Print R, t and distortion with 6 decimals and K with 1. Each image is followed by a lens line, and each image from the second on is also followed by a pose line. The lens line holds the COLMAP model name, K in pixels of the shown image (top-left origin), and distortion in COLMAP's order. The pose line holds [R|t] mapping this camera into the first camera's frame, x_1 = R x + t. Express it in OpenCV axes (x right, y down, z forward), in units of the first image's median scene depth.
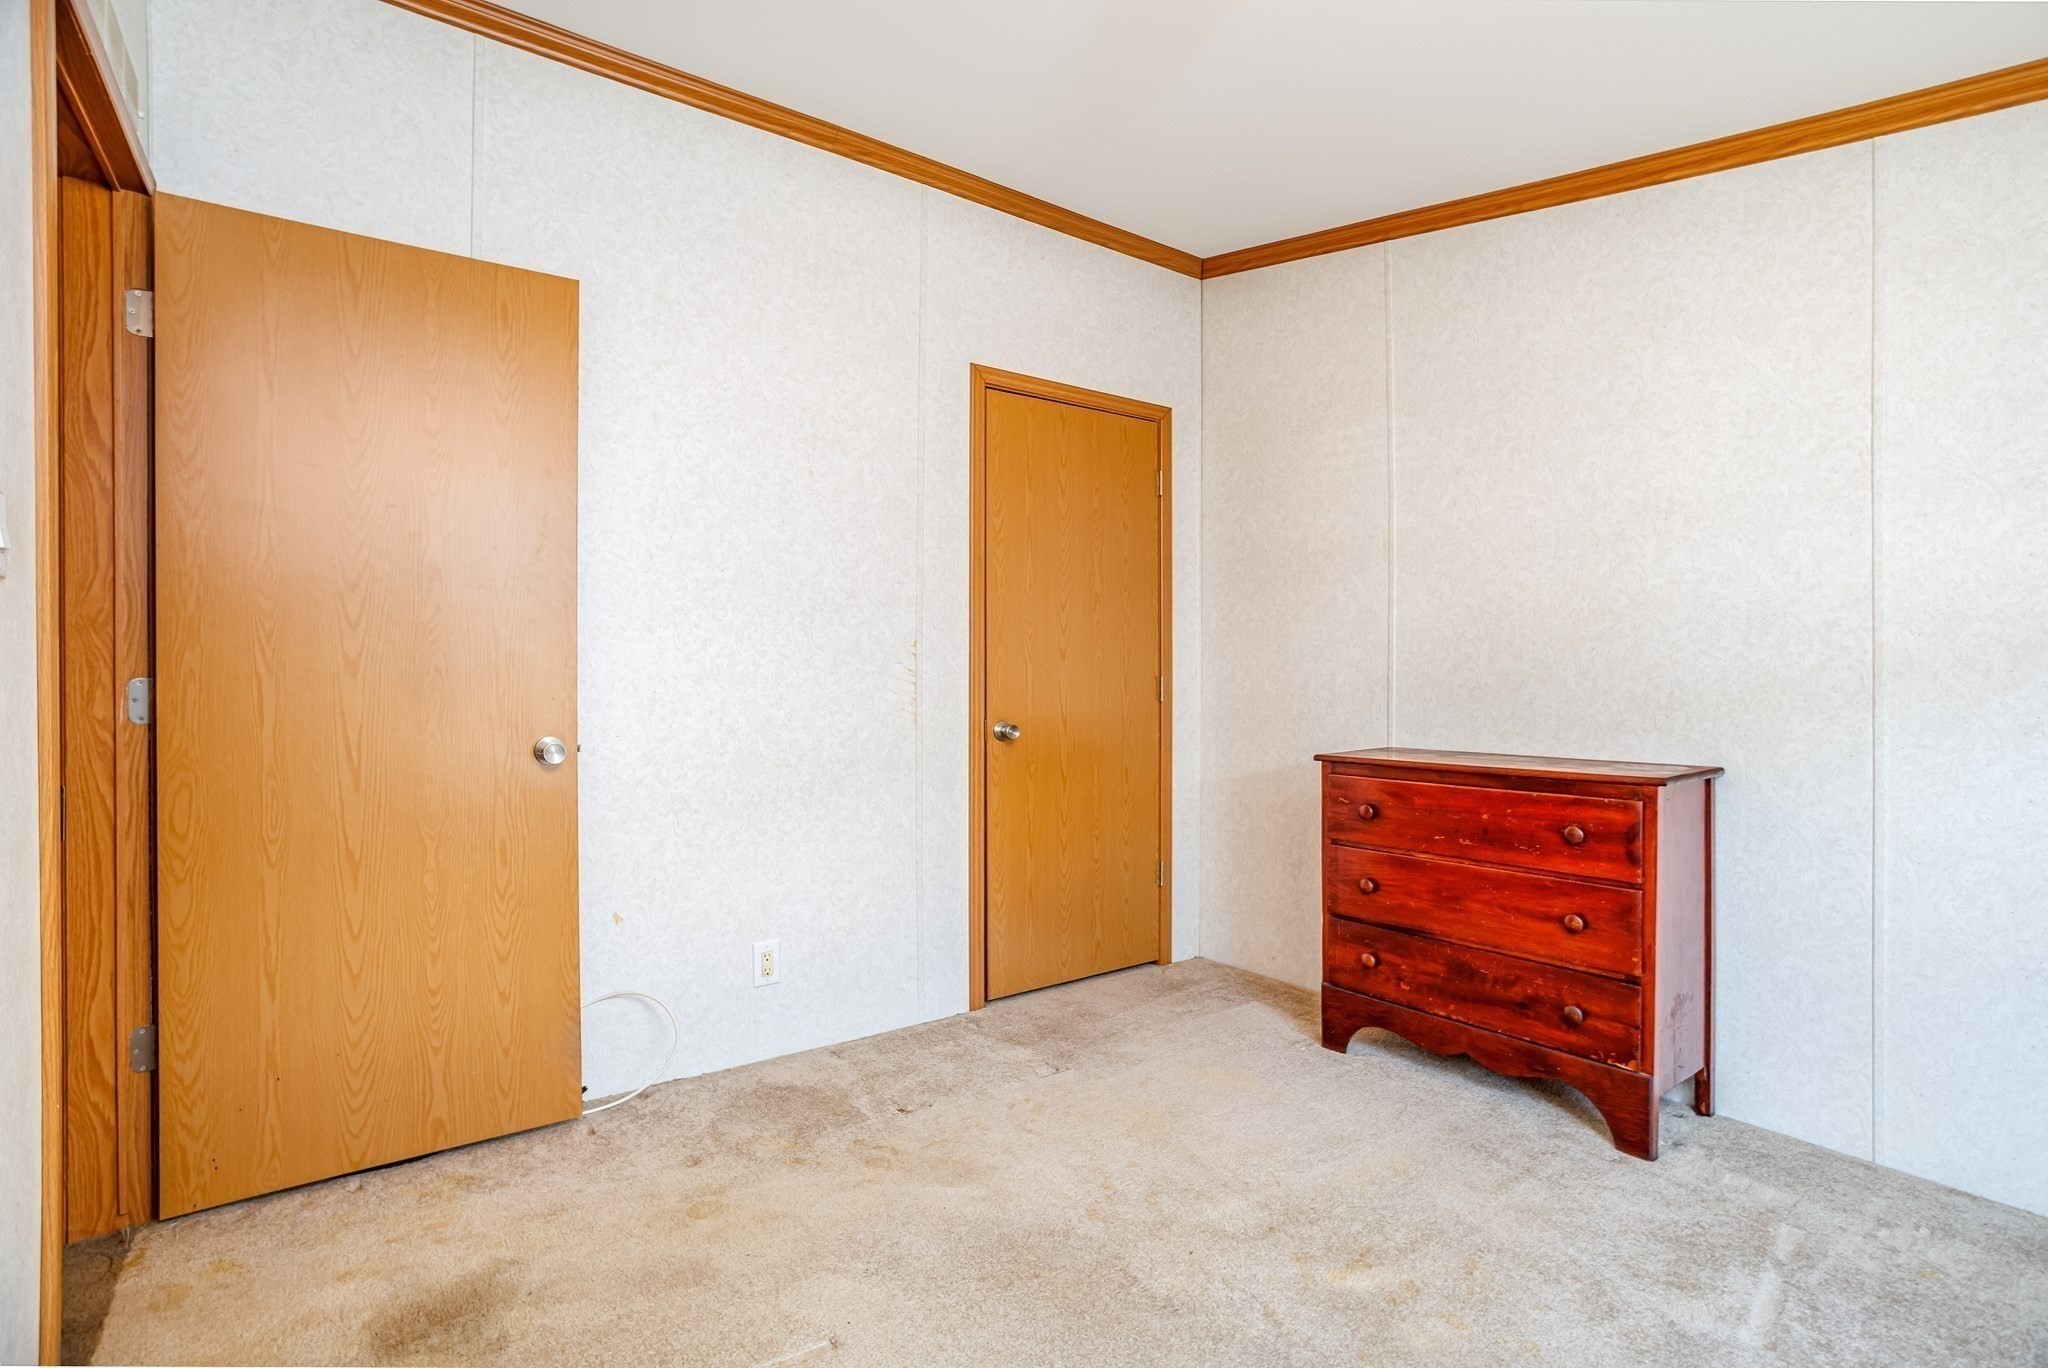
lens RADIAL K [[991.4, 0, 1040.8], [0, 991.4, 672.0], [0, 0, 1]] dist [-0.057695, 0.034167]
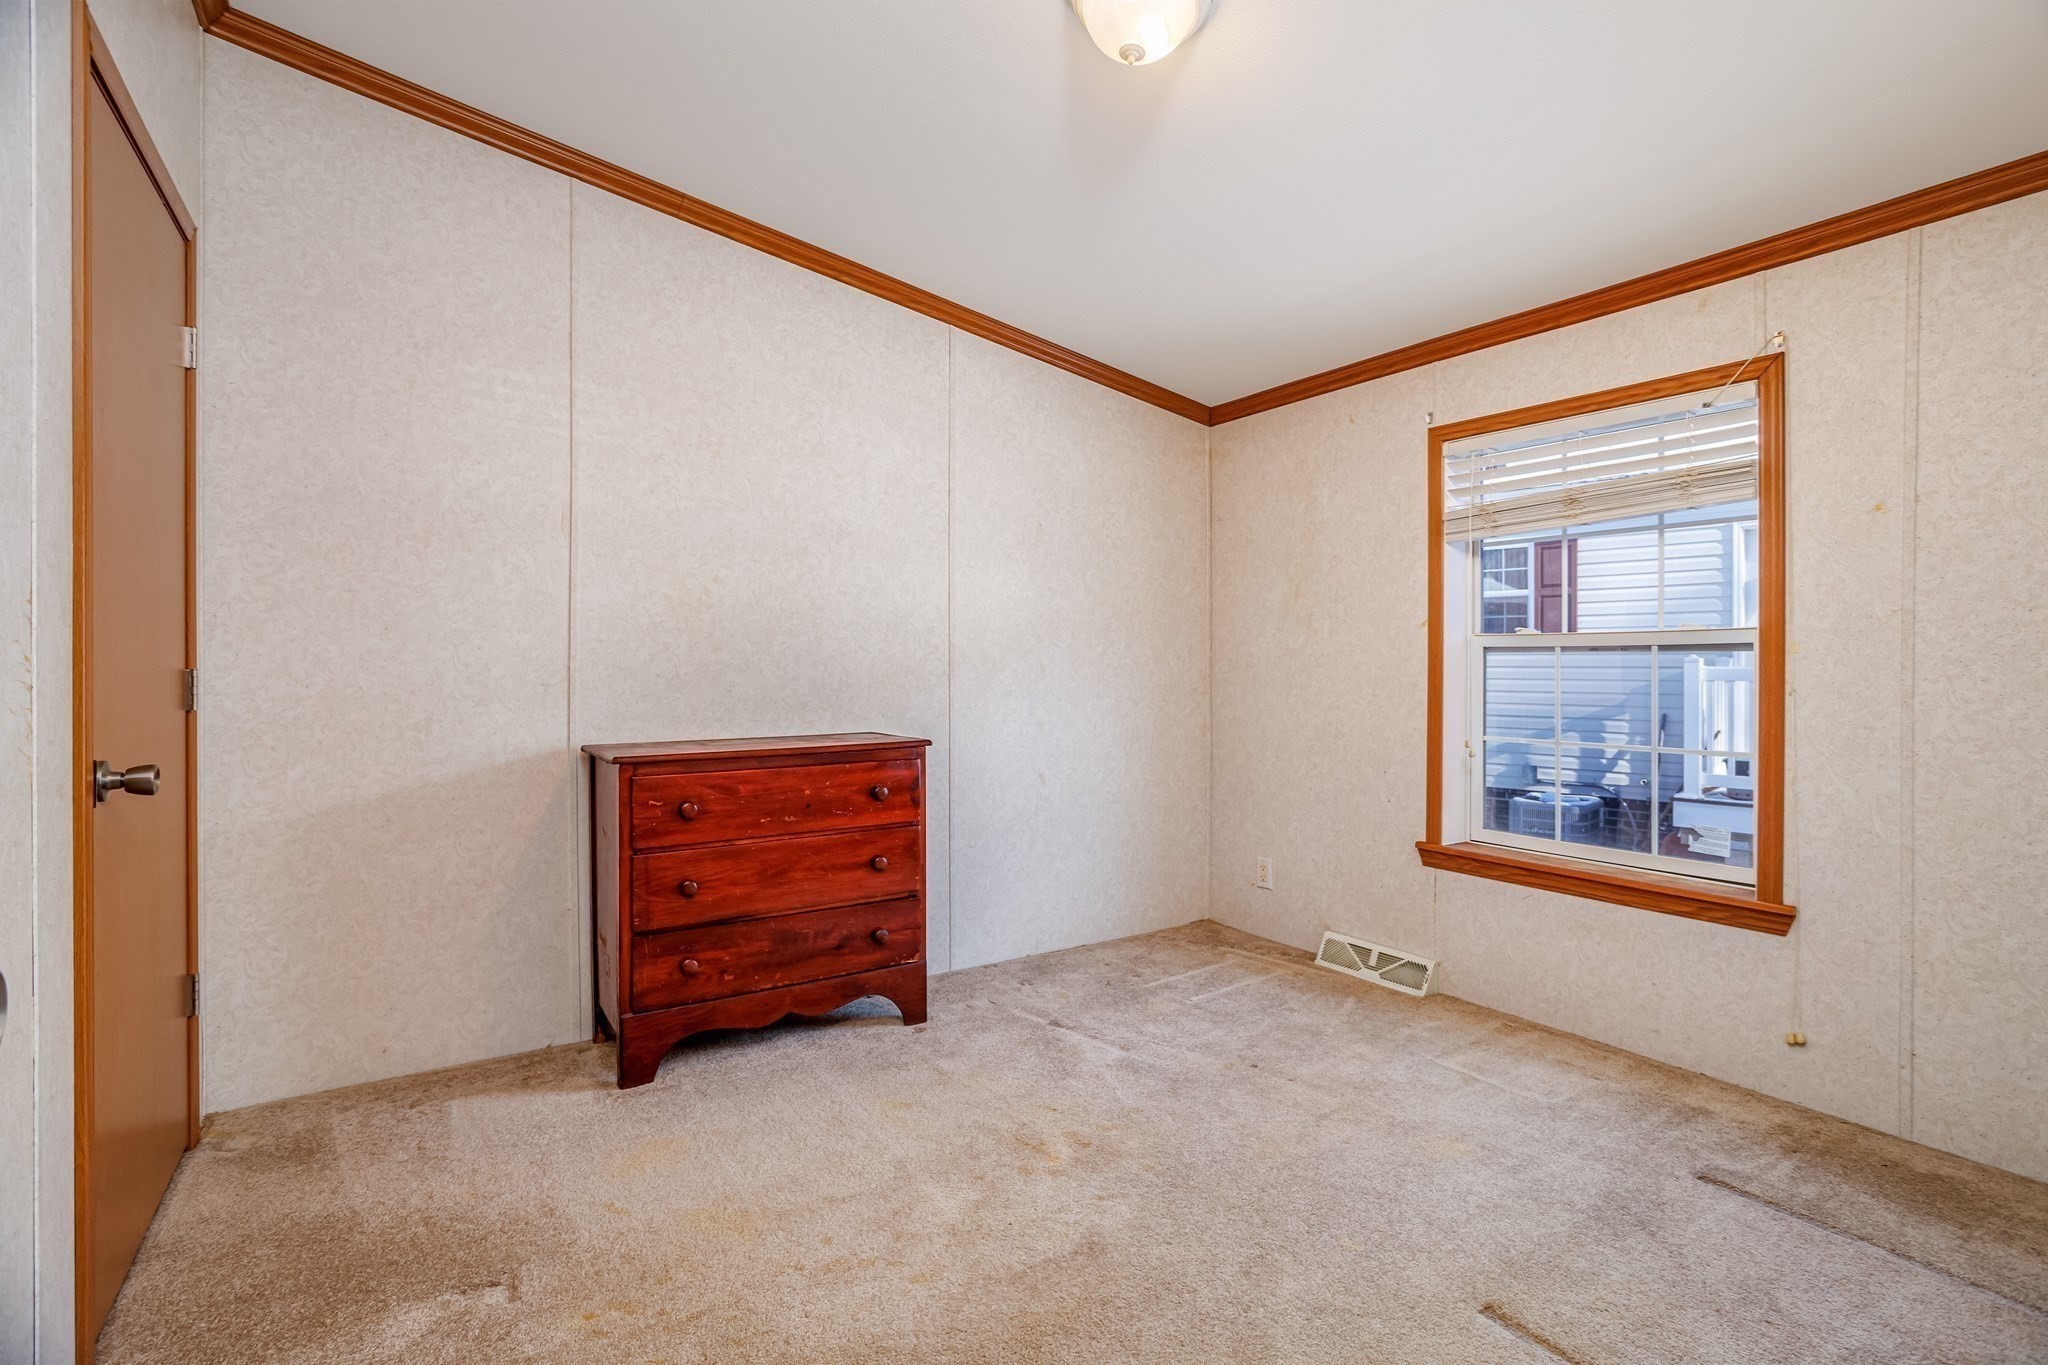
lens RADIAL K [[993.7, 0, 1023.4], [0, 993.7, 671.1], [0, 0, 1]] dist [-0.054065, 0.029126]
pose [[0.066771, -0.008243, 0.997734, -0.617748], [-0.000339, 0.999966, 0.008284, 0.000782], [-0.997768, -0.000891, 0.066766, 0.644043]]
